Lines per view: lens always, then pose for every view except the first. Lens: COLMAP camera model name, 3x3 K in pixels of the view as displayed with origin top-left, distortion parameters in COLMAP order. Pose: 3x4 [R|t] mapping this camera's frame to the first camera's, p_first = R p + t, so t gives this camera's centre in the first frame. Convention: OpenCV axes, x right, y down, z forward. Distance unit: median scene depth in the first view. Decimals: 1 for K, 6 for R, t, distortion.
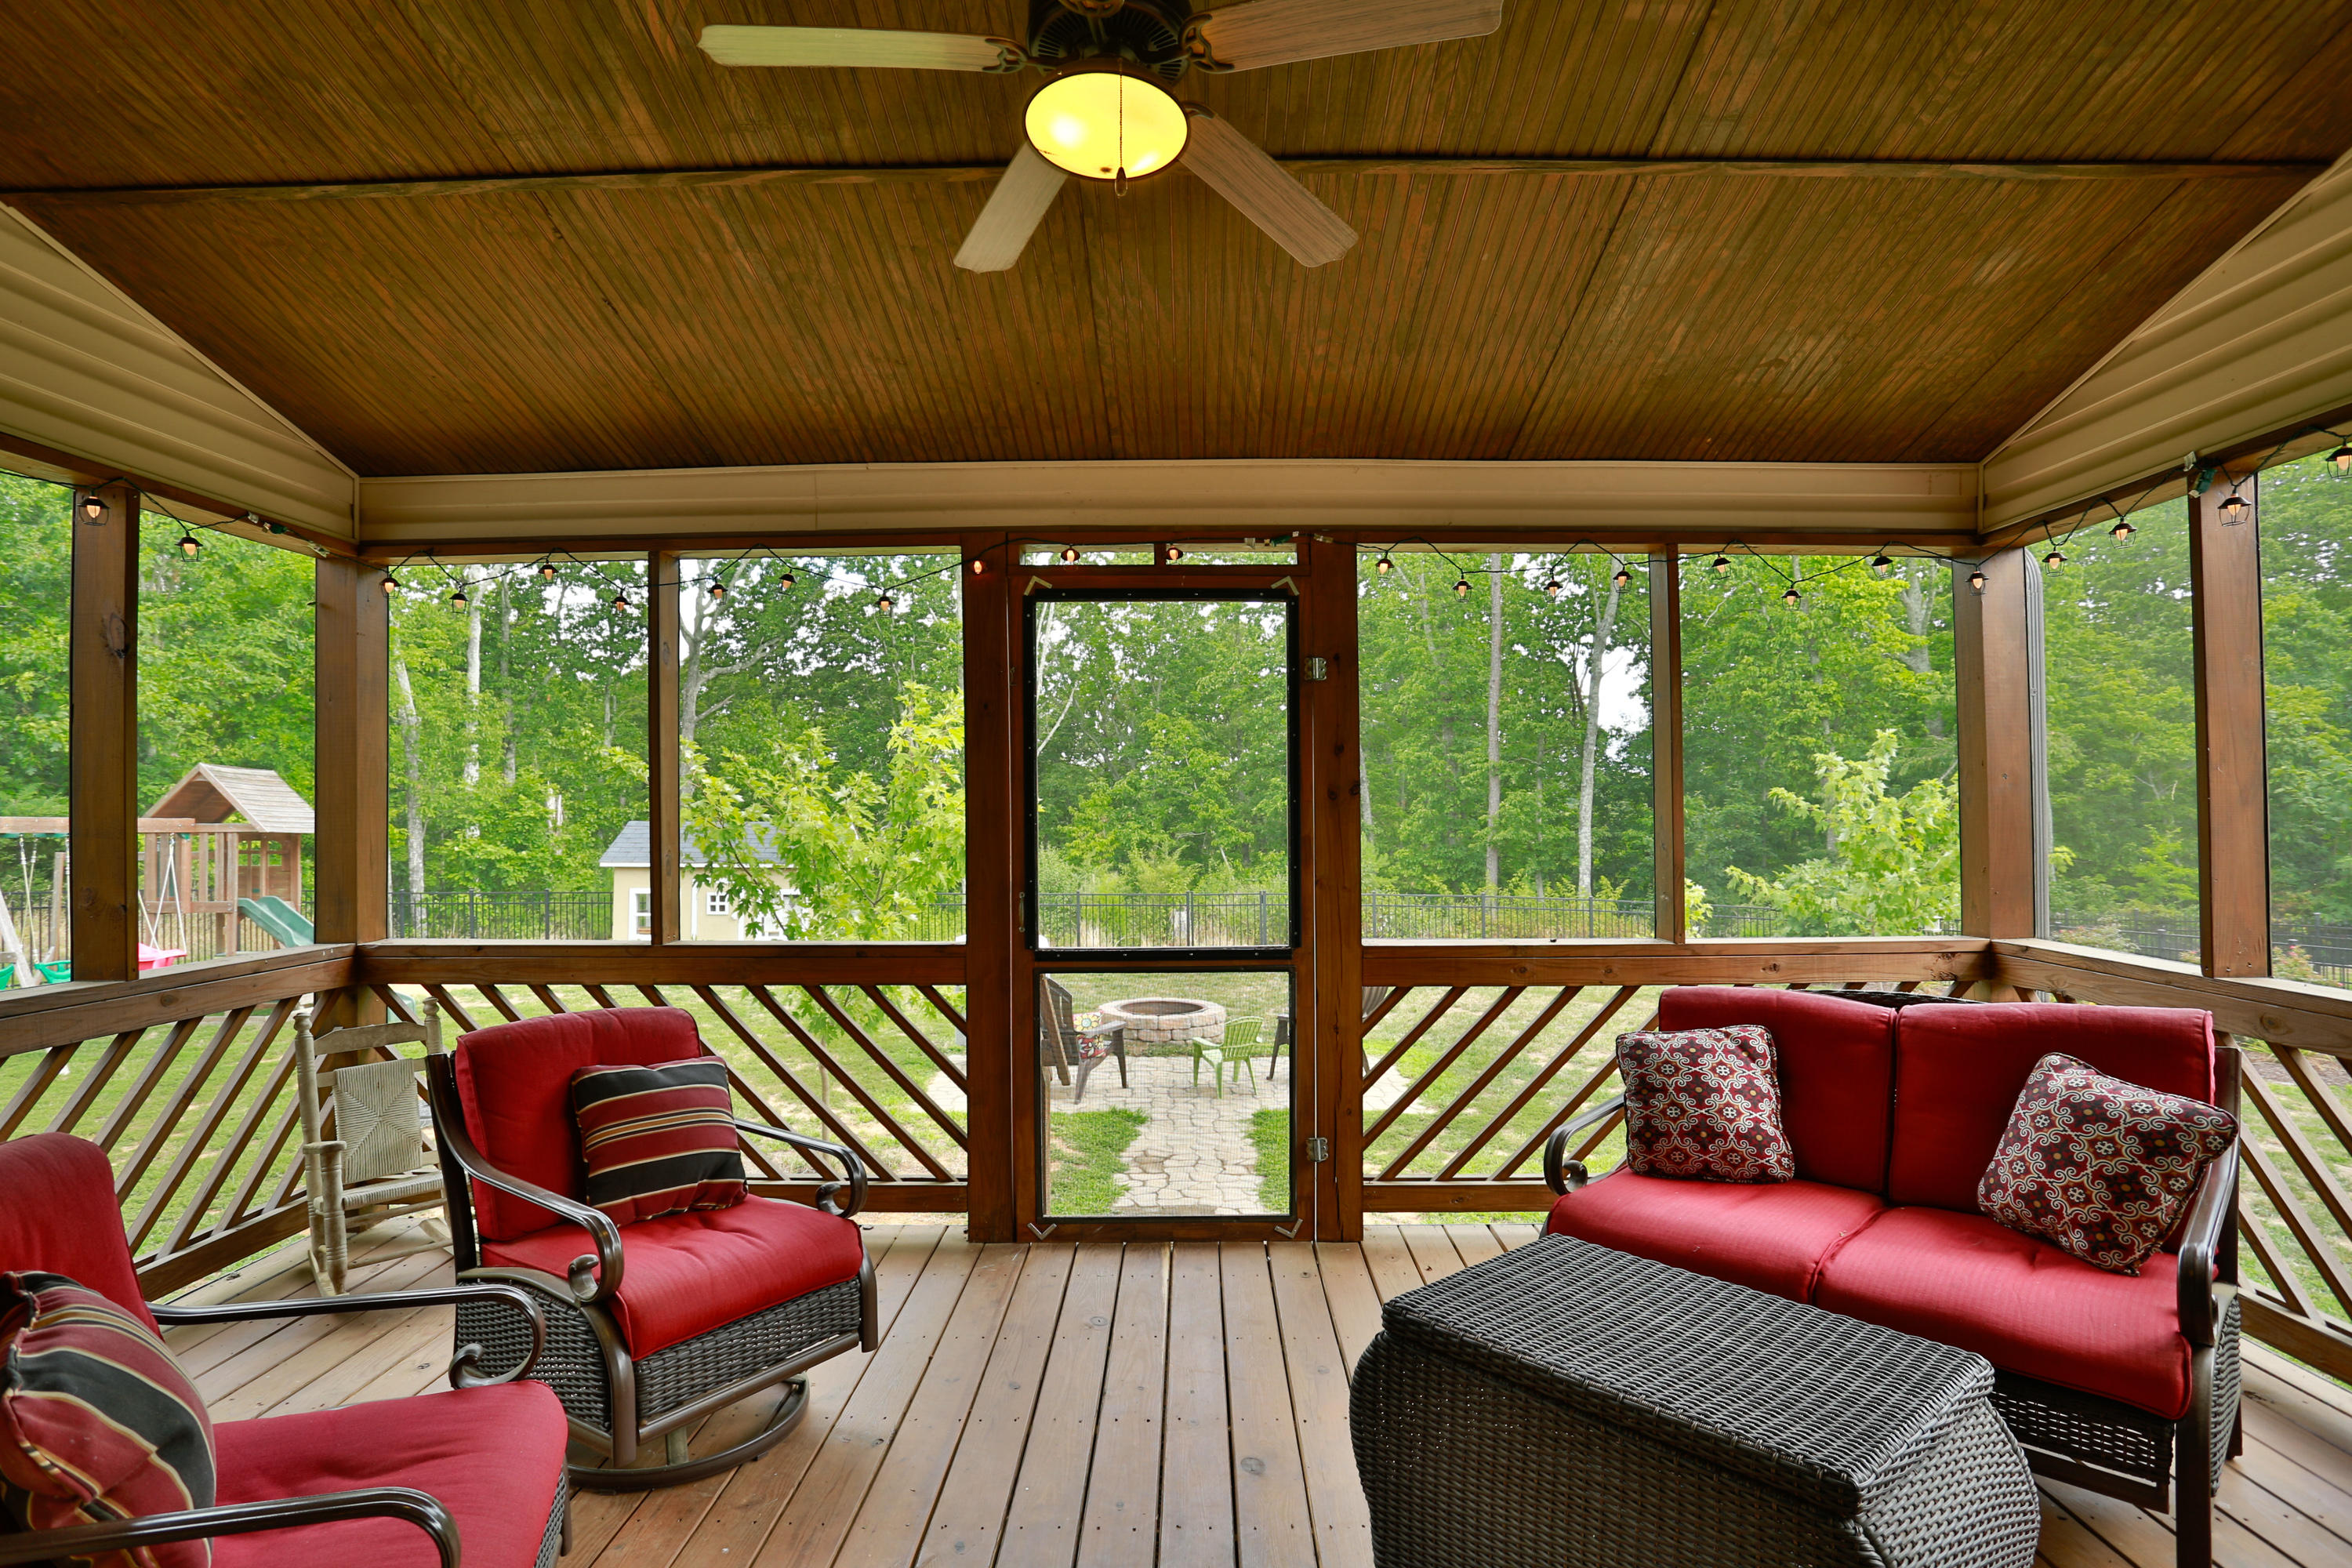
lens RADIAL K [[1209.8, 0, 1167.0], [0, 1209.8, 782.5], [0, 0, 1]] dist [-0.079994, 0.037208]
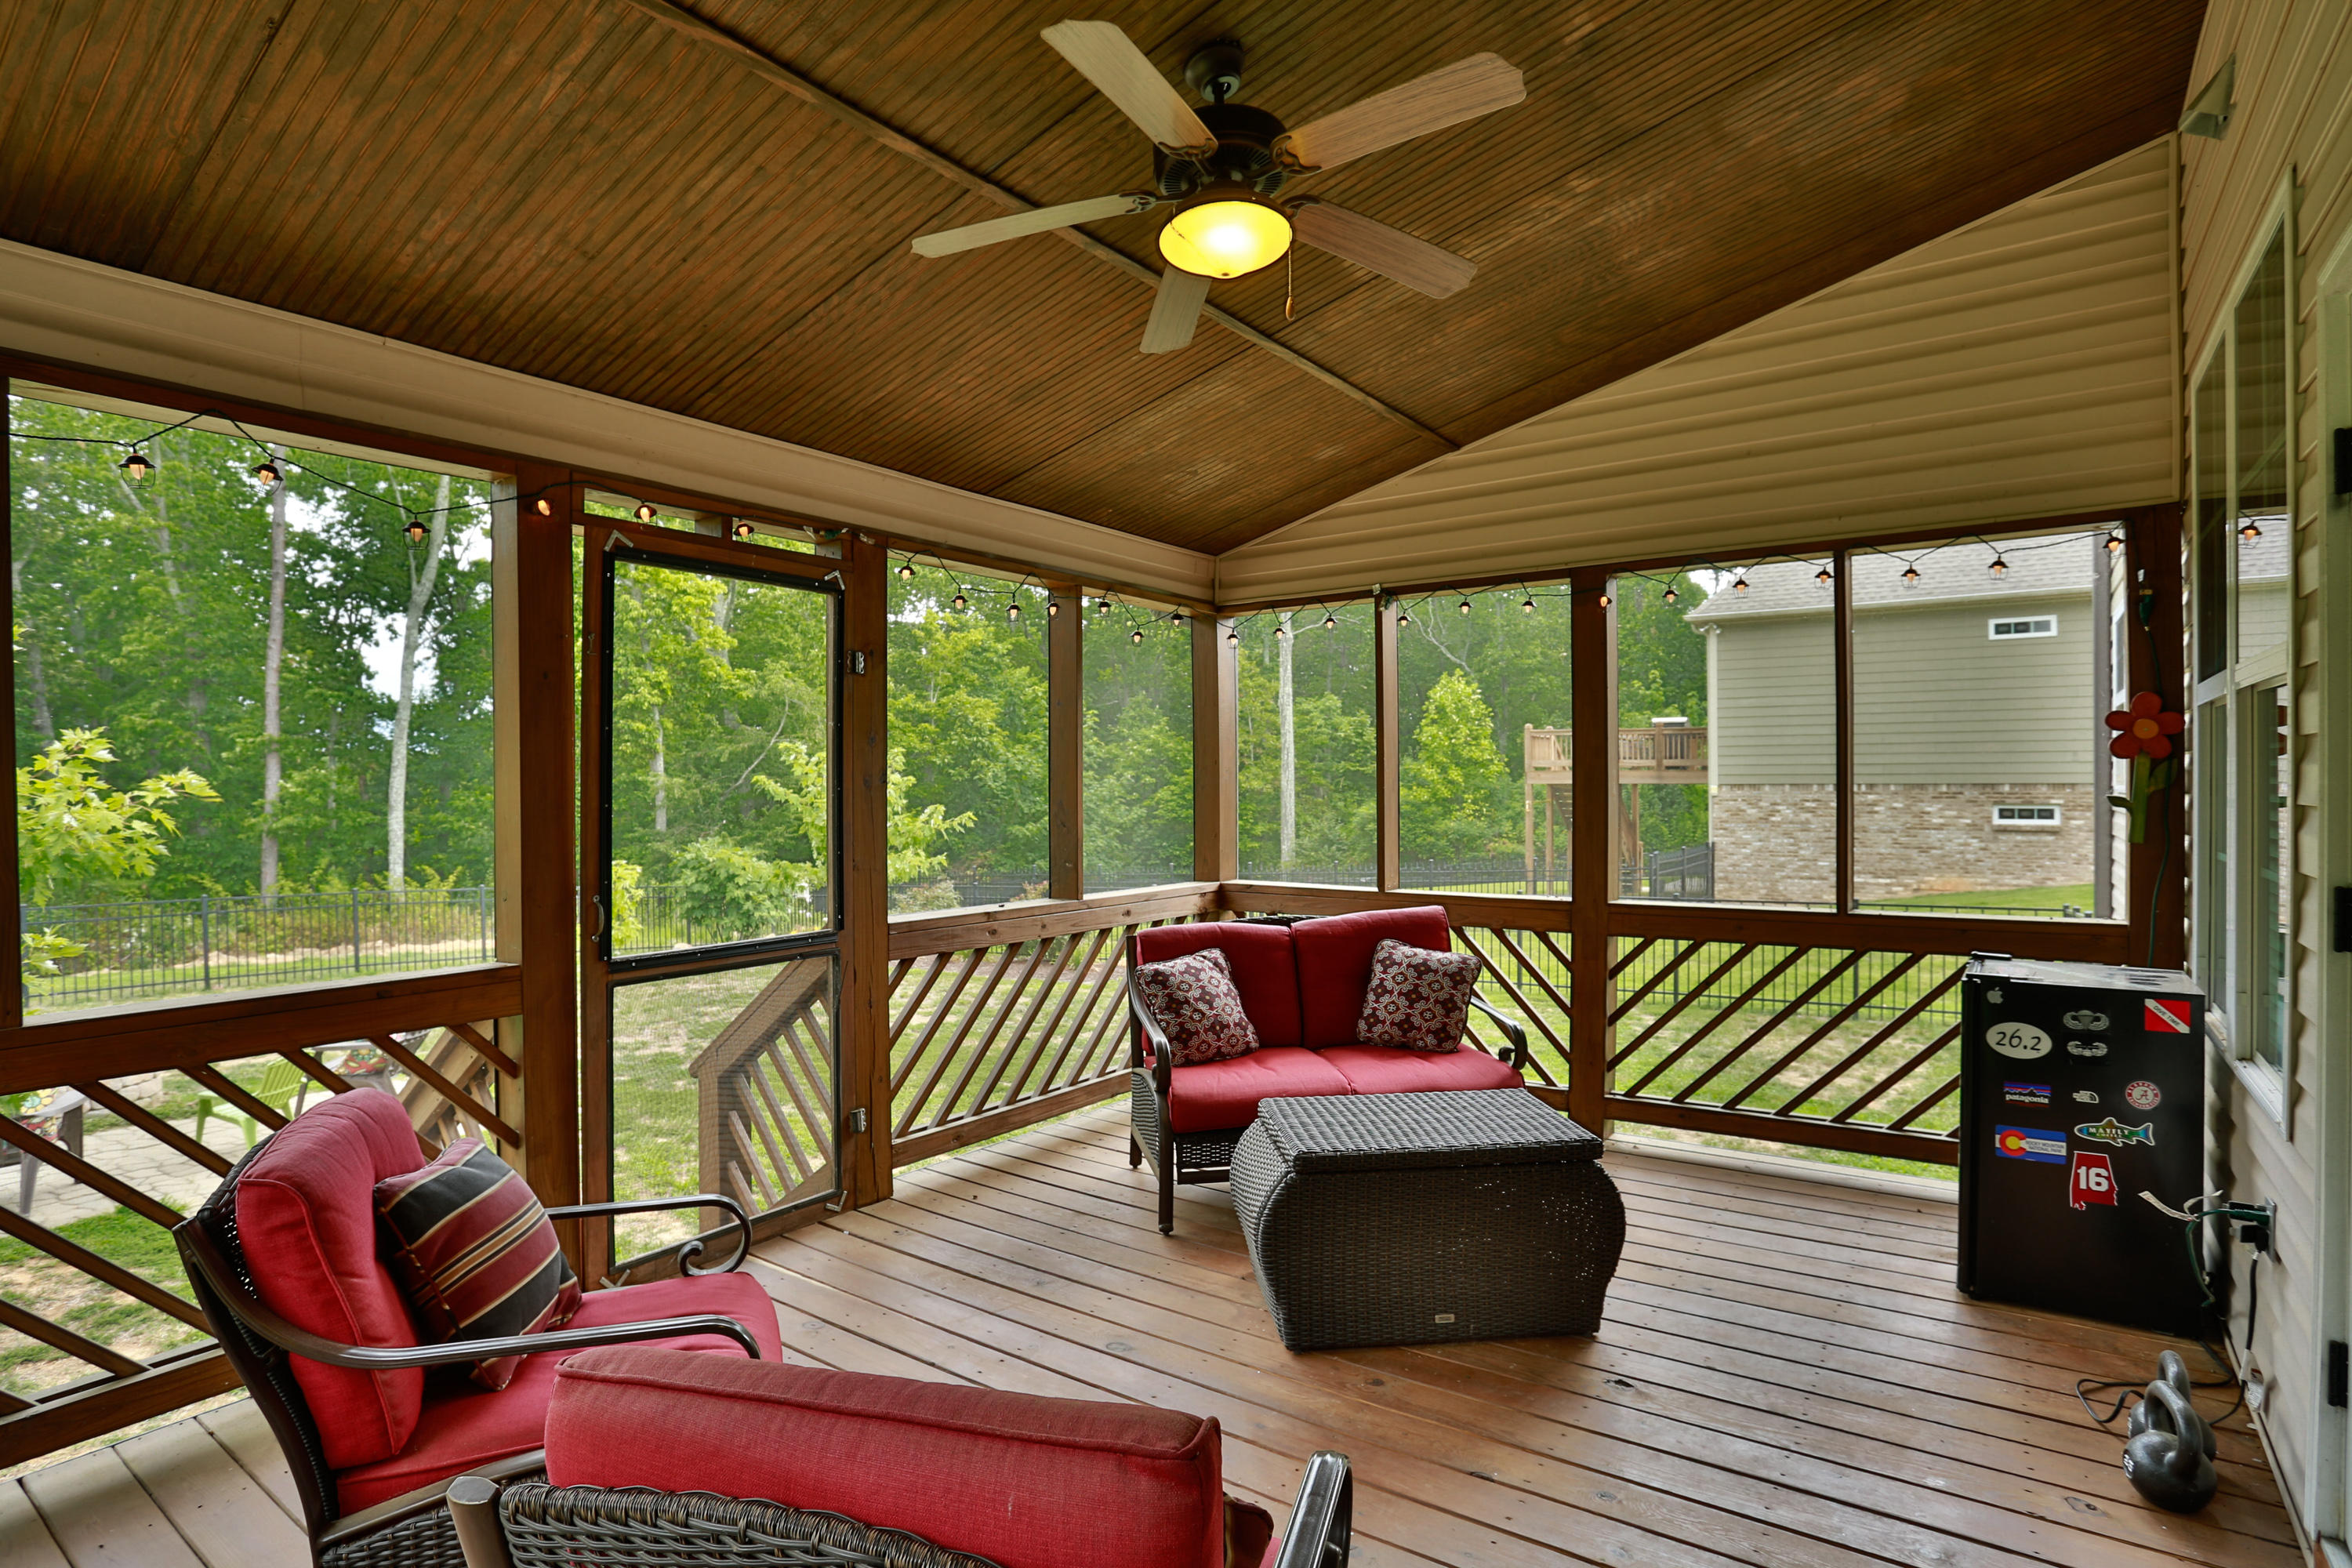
lens RADIAL K [[1209.8, 0, 1167.0], [0, 1209.8, 782.5], [0, 0, 1]] dist [-0.079994, 0.037208]
pose [[0.572778, 0.001412, 0.819709, -0.573245], [-0.014387, 0.999862, 0.008331, -0.002988], [-0.819584, -0.016565, 0.572719, 0.181525]]
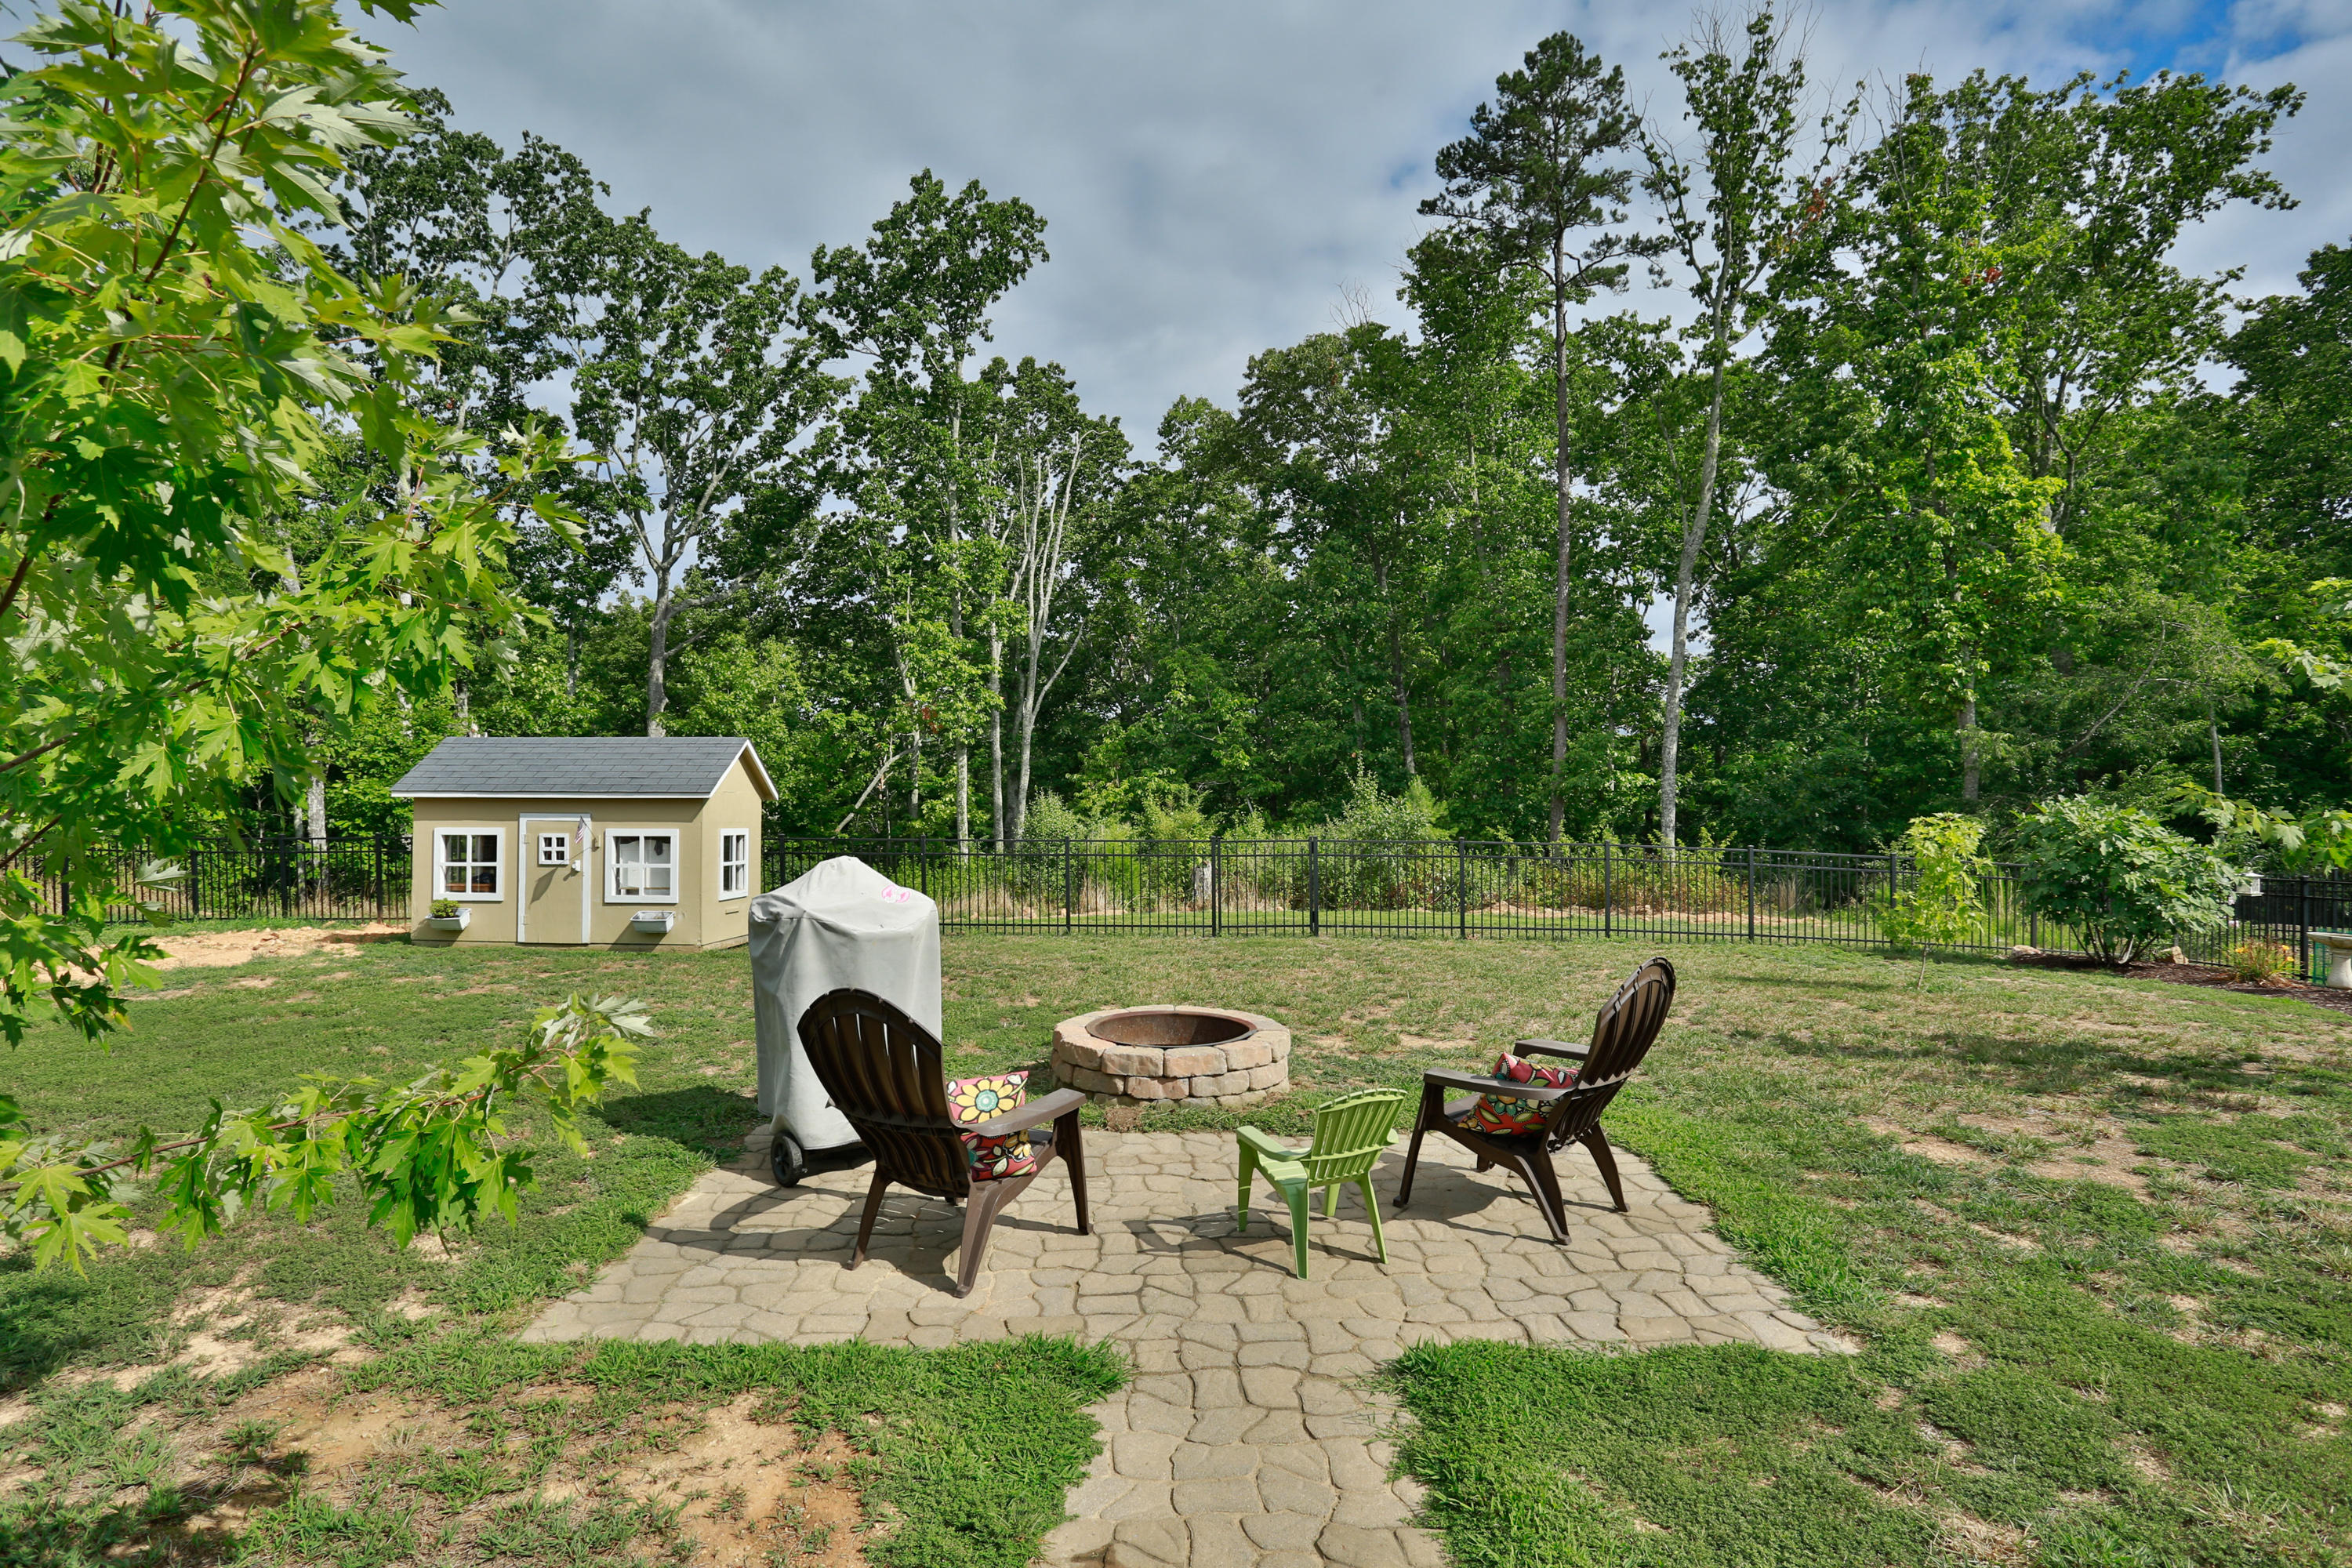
lens RADIAL K [[1232.3, 0, 1176.0], [0, 1232.3, 784.0], [0, 0, 1]] dist [-0.062672, 0.022540]
pose [[0.999950, 0.001748, -0.009838, 0.008980], [-0.001400, 0.999376, 0.035287, 0.183837], [0.009894, -0.035271, 0.999329, 1.414955]]
